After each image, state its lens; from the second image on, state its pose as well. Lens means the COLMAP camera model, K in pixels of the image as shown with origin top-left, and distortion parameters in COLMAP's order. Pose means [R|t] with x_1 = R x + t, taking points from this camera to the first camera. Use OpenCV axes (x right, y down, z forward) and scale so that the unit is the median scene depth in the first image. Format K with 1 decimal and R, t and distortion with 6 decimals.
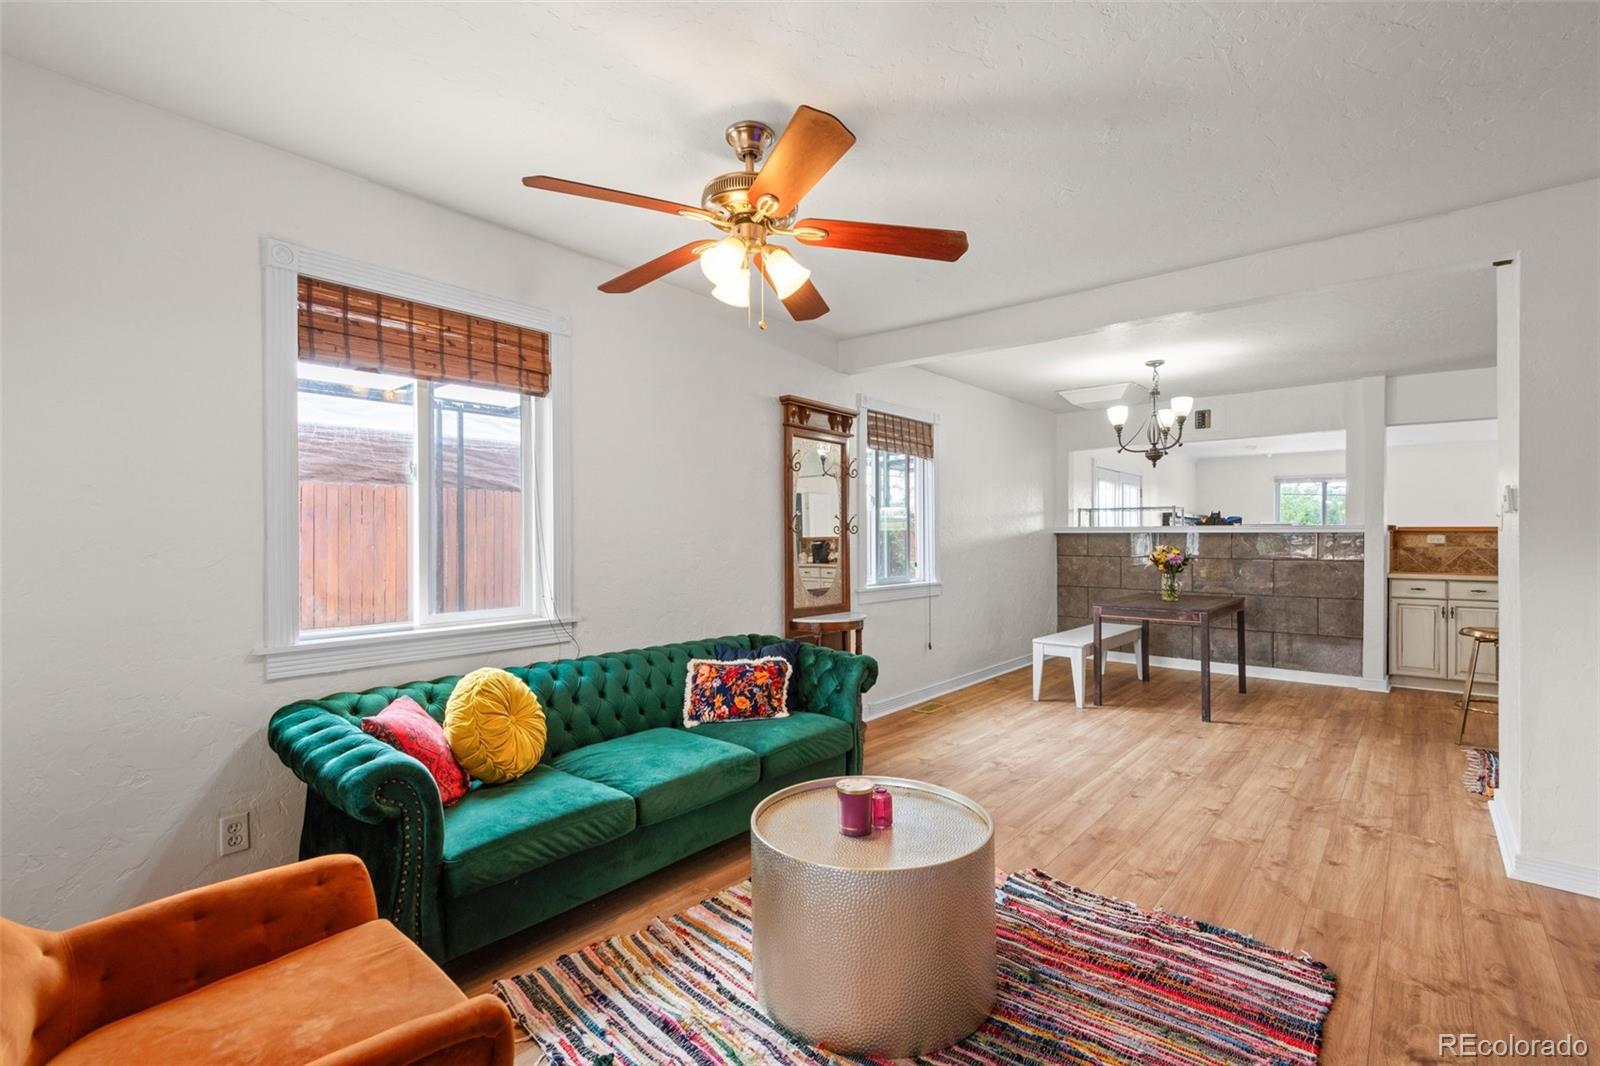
lens RADIAL K [[712.4, 0, 821.9], [0, 712.4, 537.8], [0, 0, 1]] dist [0.037135, -0.019747]
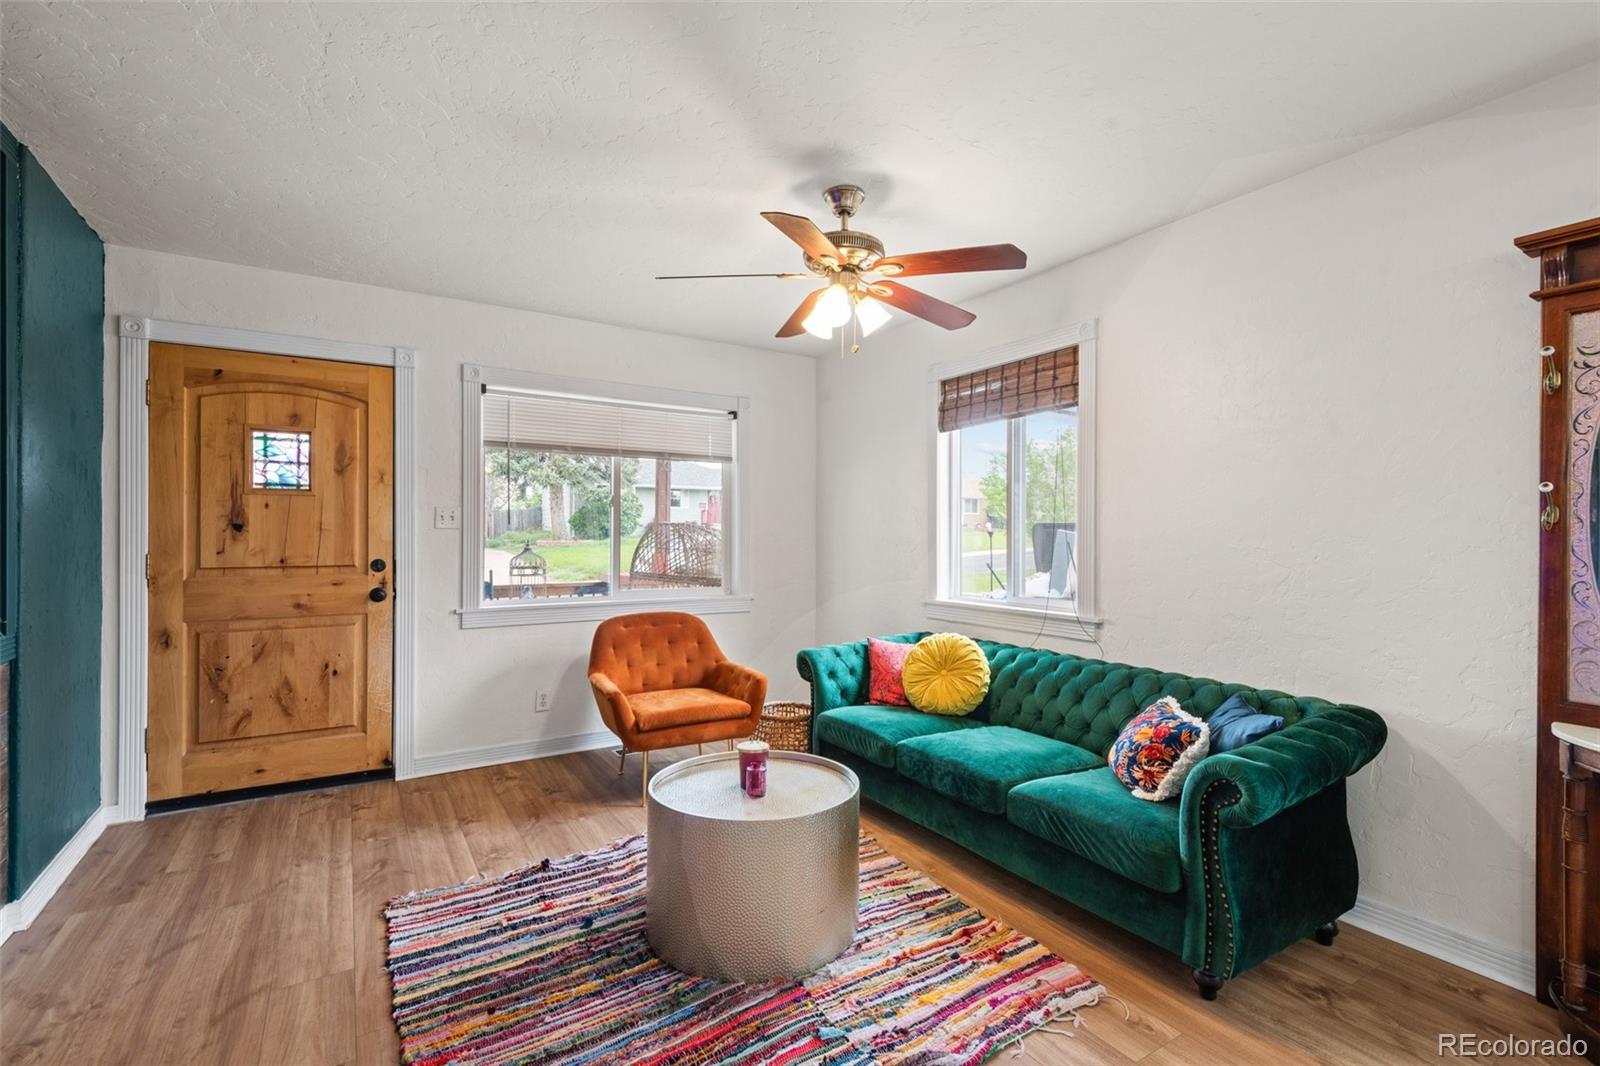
lens RADIAL K [[727.9, 0, 805.3], [0, 727.9, 531.2], [0, 0, 1]] dist [0.038493, -0.022477]
pose [[-0.318438, -0.002657, -0.947940, 0.949546], [-0.003566, 0.999992, -0.001605, -0.008787], [0.947937, 0.002869, -0.318445, 1.193007]]
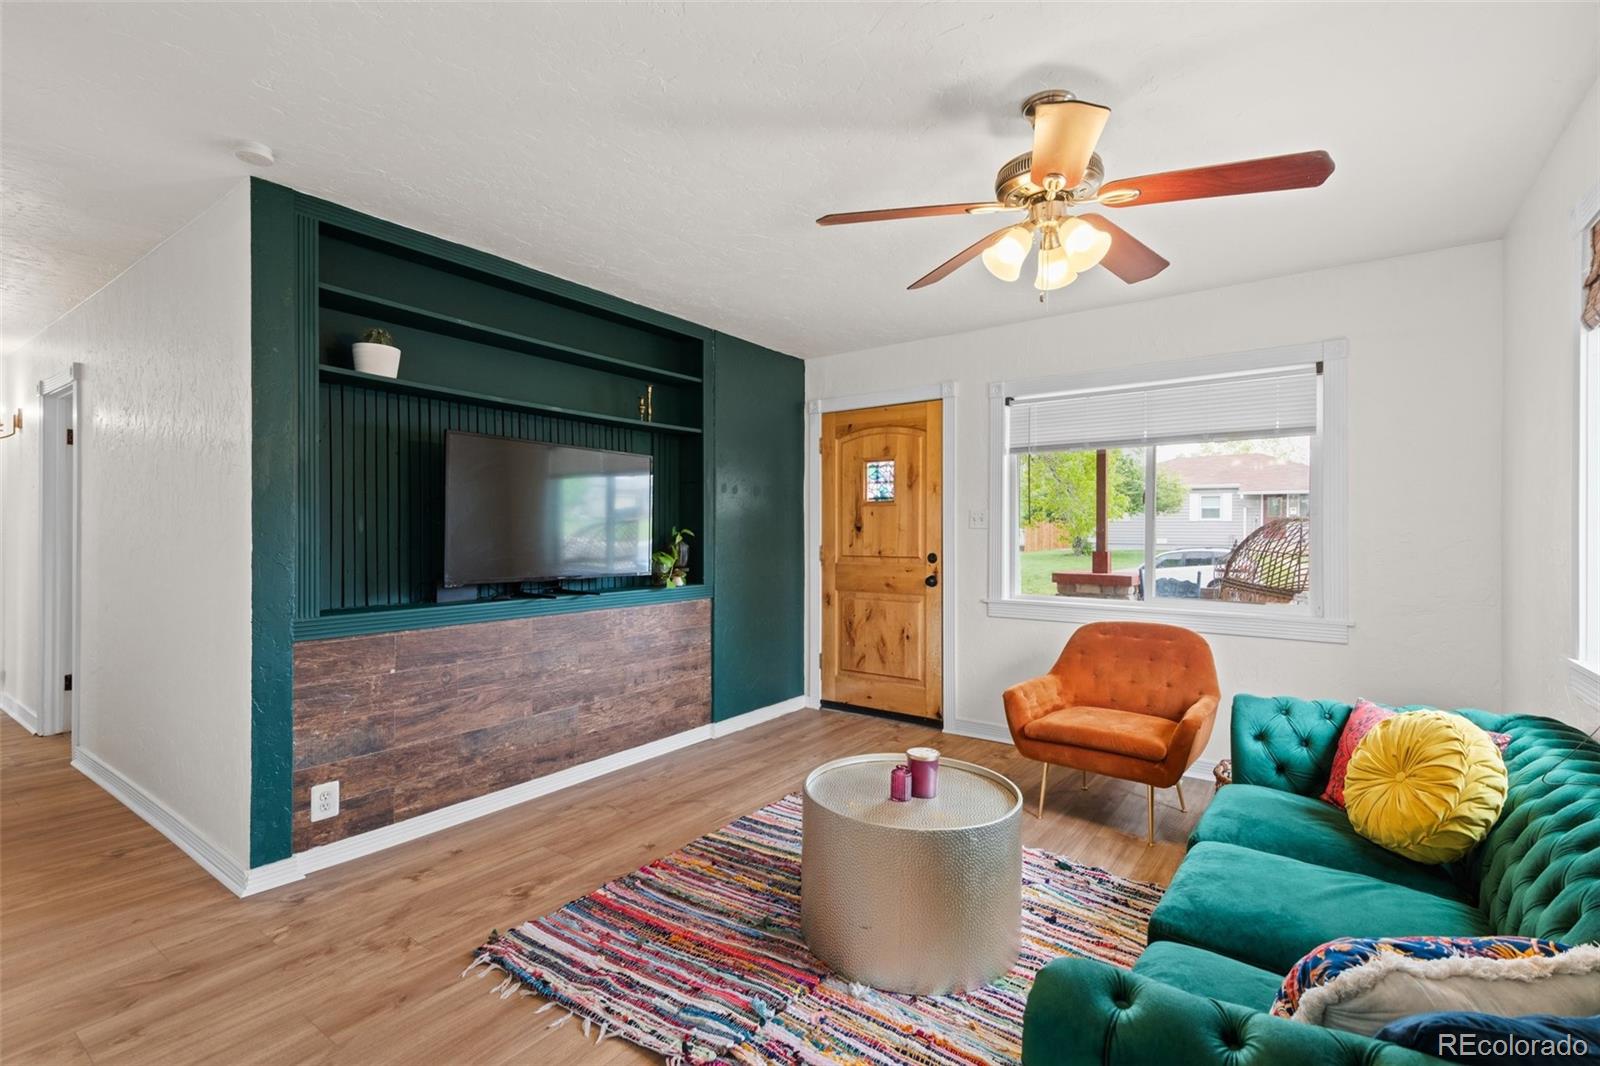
lens RADIAL K [[727.9, 0, 805.3], [0, 727.9, 531.2], [0, 0, 1]] dist [0.038493, -0.022477]
pose [[-0.998134, -0.000294, -0.061067, 0.245215], [-0.000281, 1.000000, -0.000229, -0.006927], [0.061067, -0.000211, -0.998134, 1.752210]]
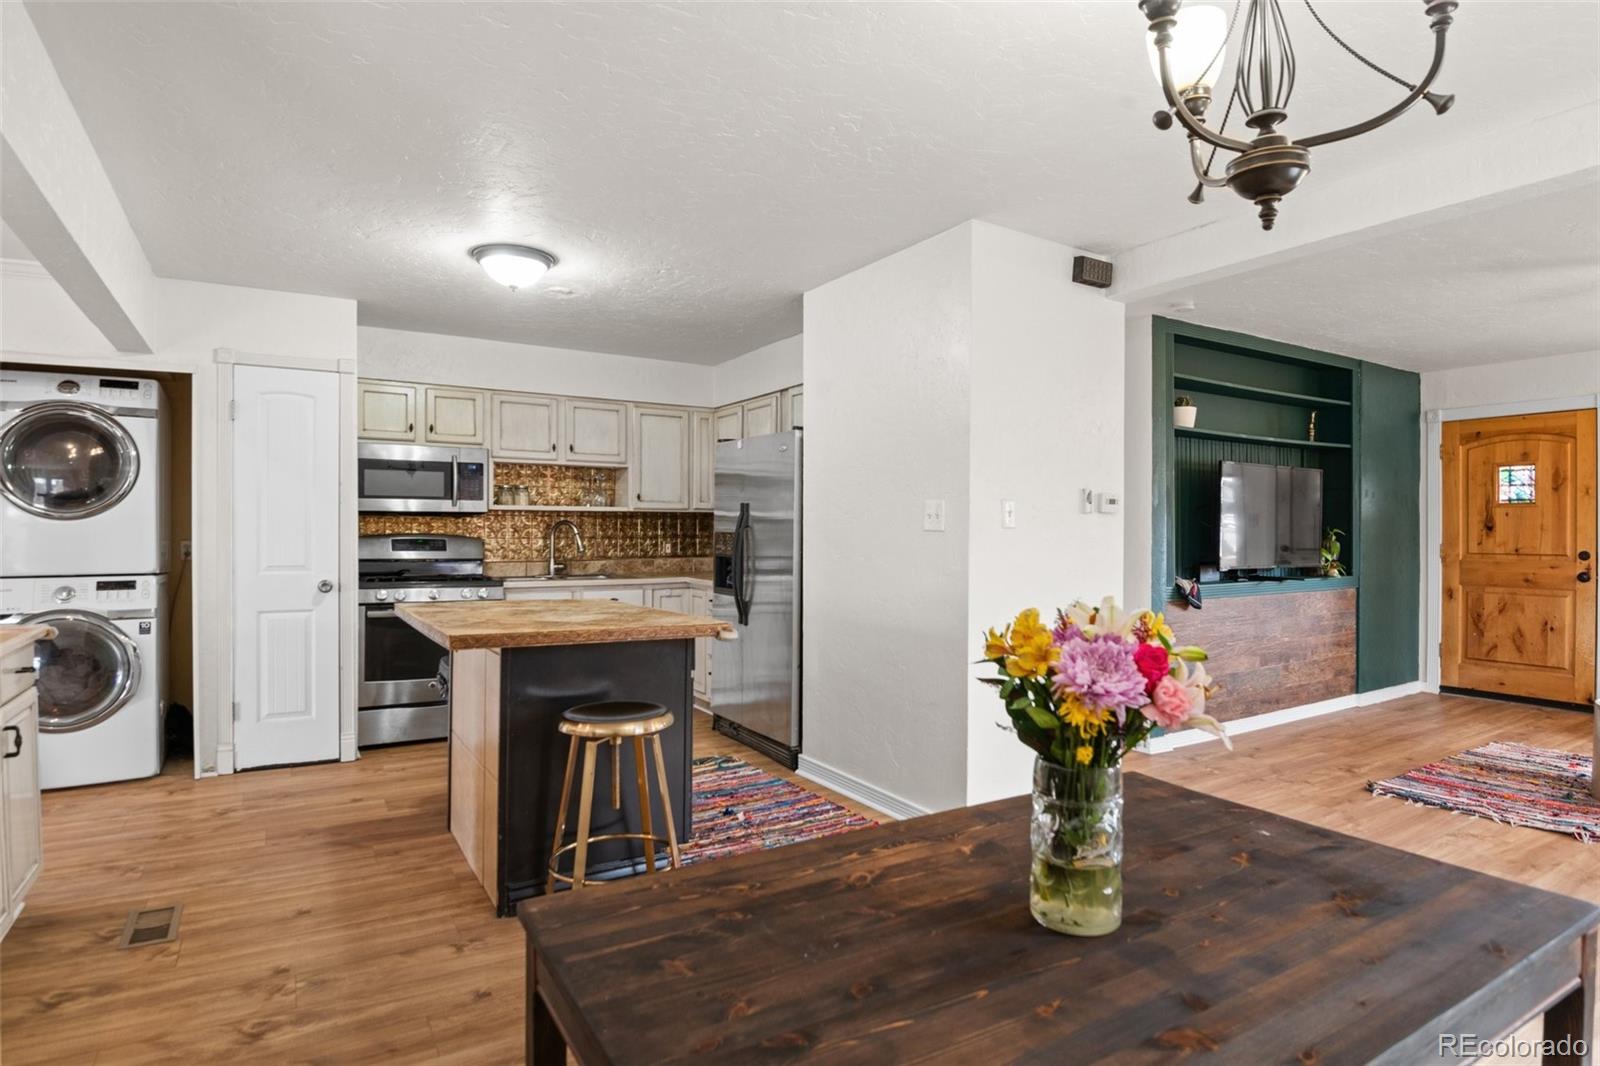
lens RADIAL K [[849.7, 0, 800.0], [0, 849.7, 533.0], [0, 0, 1]] dist [-0.024724, -0.001054]
pose [[-0.945017, -0.000909, 0.327019, 1.111877], [0.001076, 0.999982, 0.005890, -0.017424], [-0.327018, 0.005918, -0.945000, 2.791506]]
